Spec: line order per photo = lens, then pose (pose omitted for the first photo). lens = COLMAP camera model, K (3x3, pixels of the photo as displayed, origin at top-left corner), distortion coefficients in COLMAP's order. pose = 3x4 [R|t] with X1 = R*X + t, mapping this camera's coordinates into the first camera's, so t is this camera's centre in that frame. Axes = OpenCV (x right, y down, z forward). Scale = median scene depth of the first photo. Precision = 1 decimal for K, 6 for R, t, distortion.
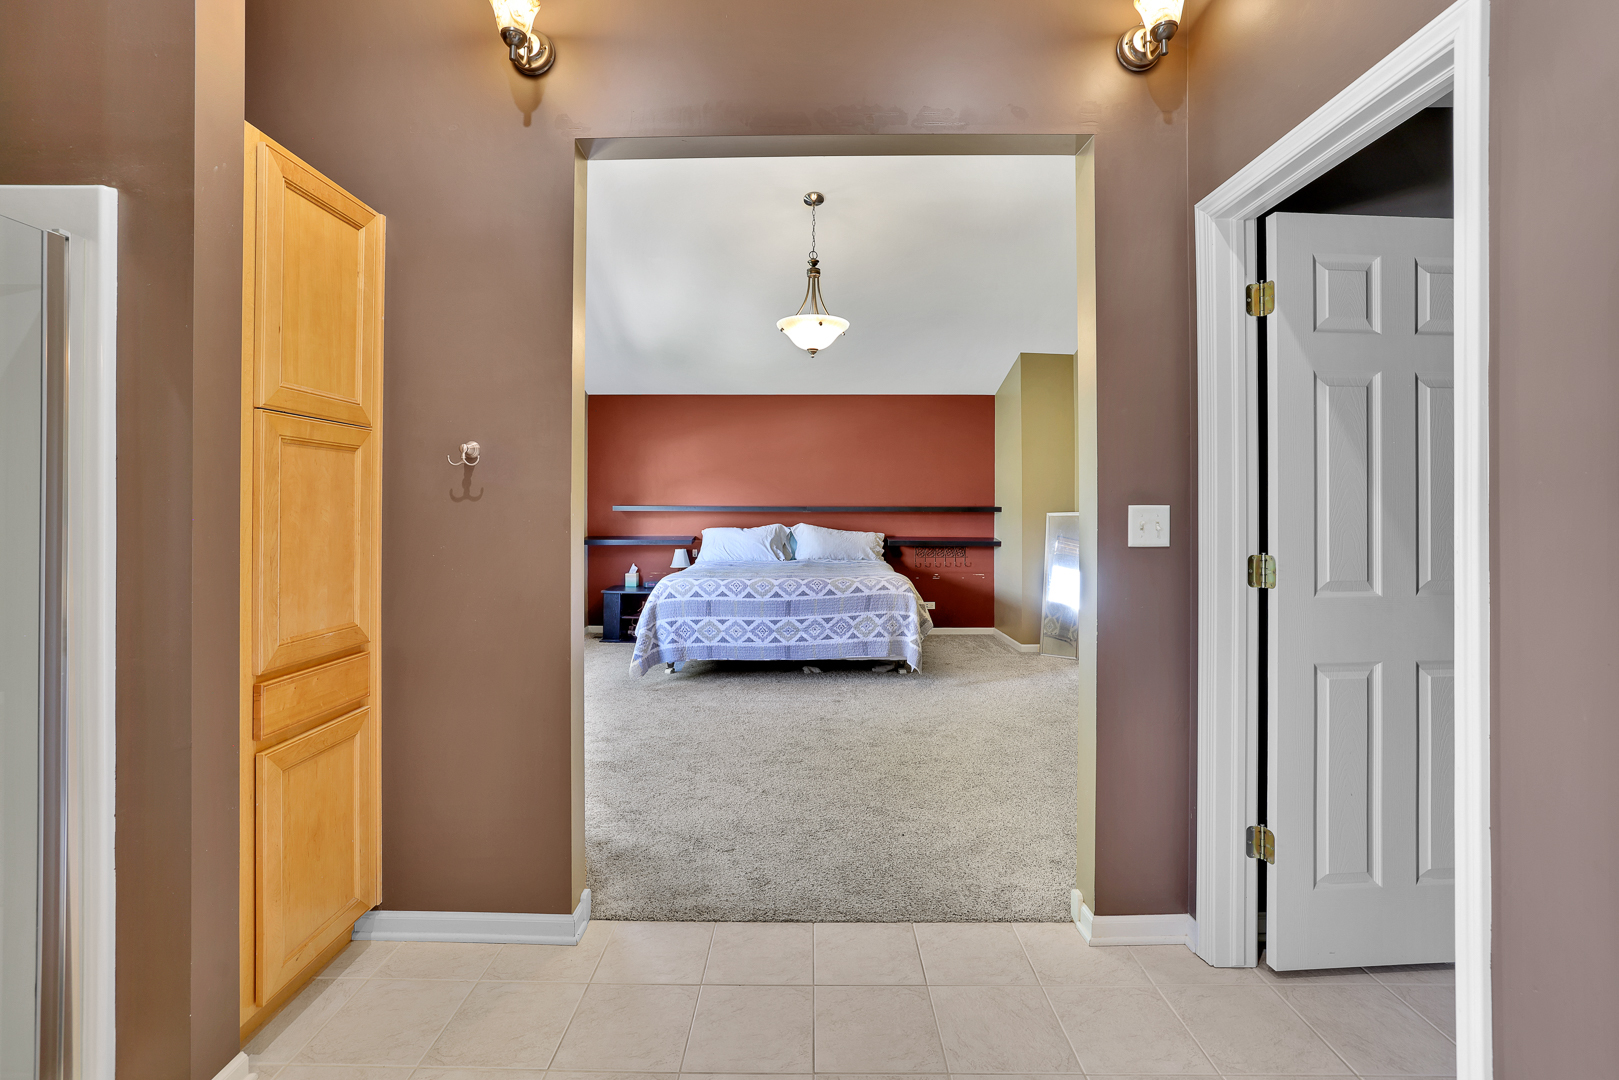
lens RADIAL K [[736.4, 0, 803.6], [0, 736.4, 525.3], [0, 0, 1]] dist [-0.017951, 0.000021]
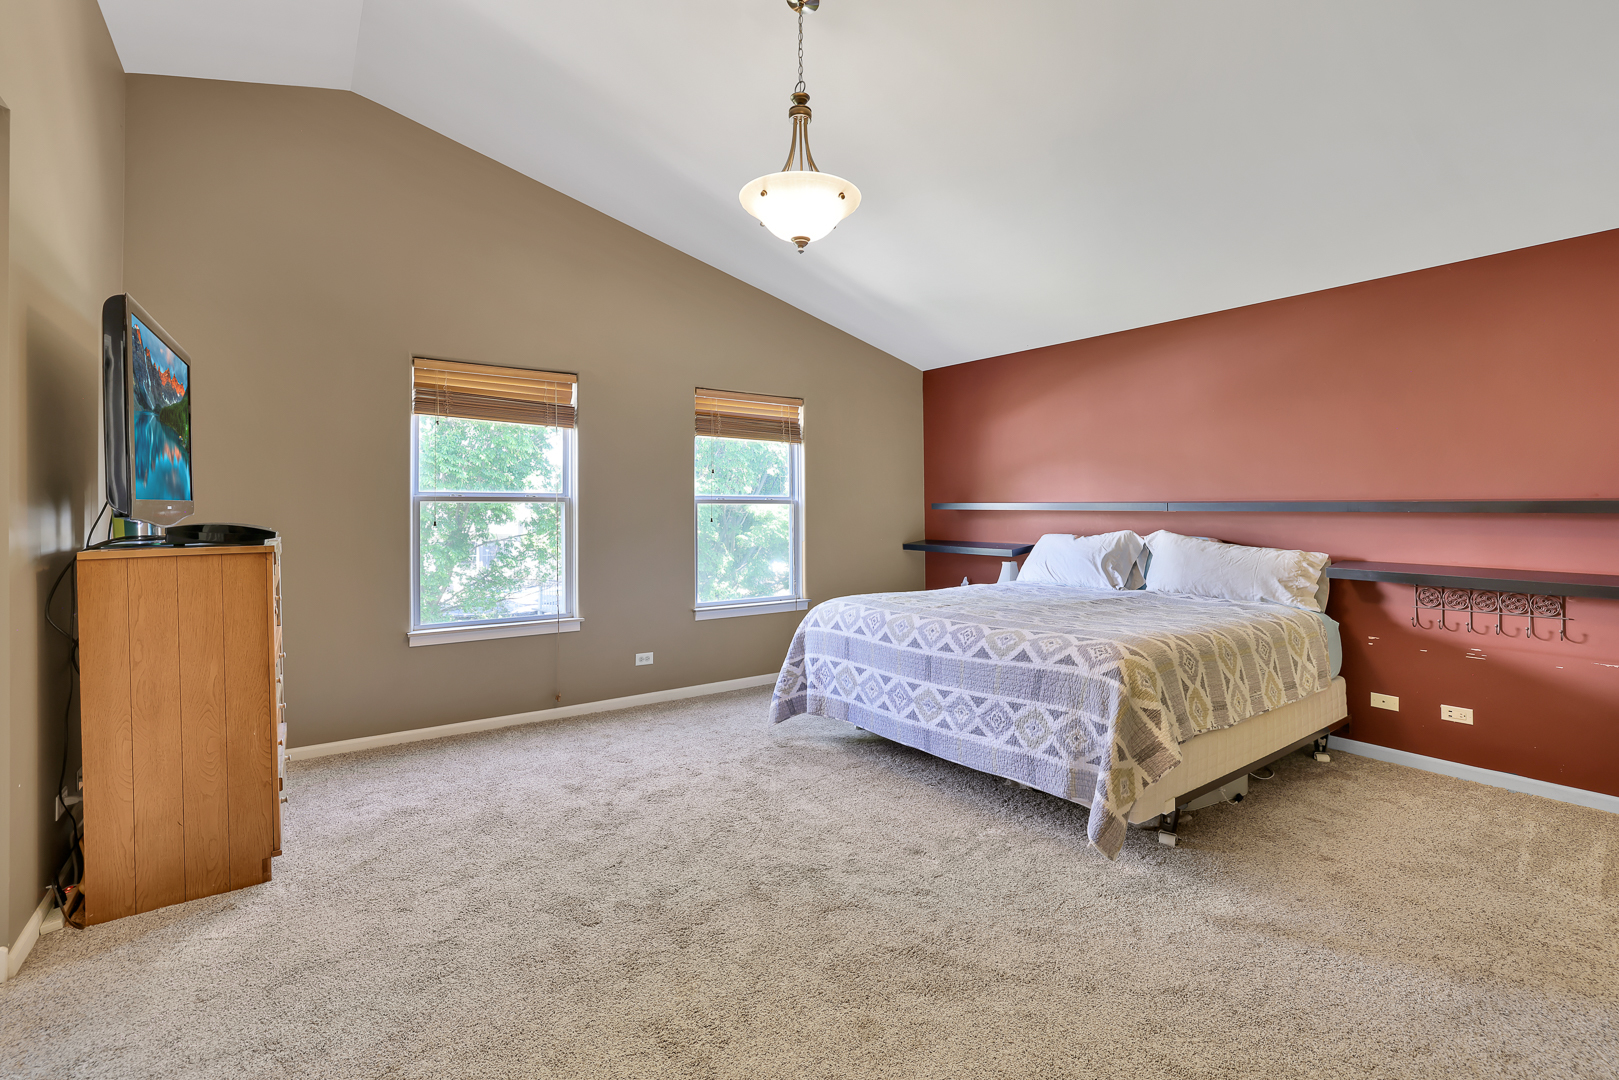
lens RADIAL K [[736.4, 0, 812.9], [0, 736.4, 501.6], [0, 0, 1]] dist [-0.017951, 0.000021]
pose [[0.587034, -0.007659, -0.809526, 0.418553], [-0.016759, 0.999626, -0.021611, -0.010825], [0.809388, 0.026253, 0.586687, 0.559592]]
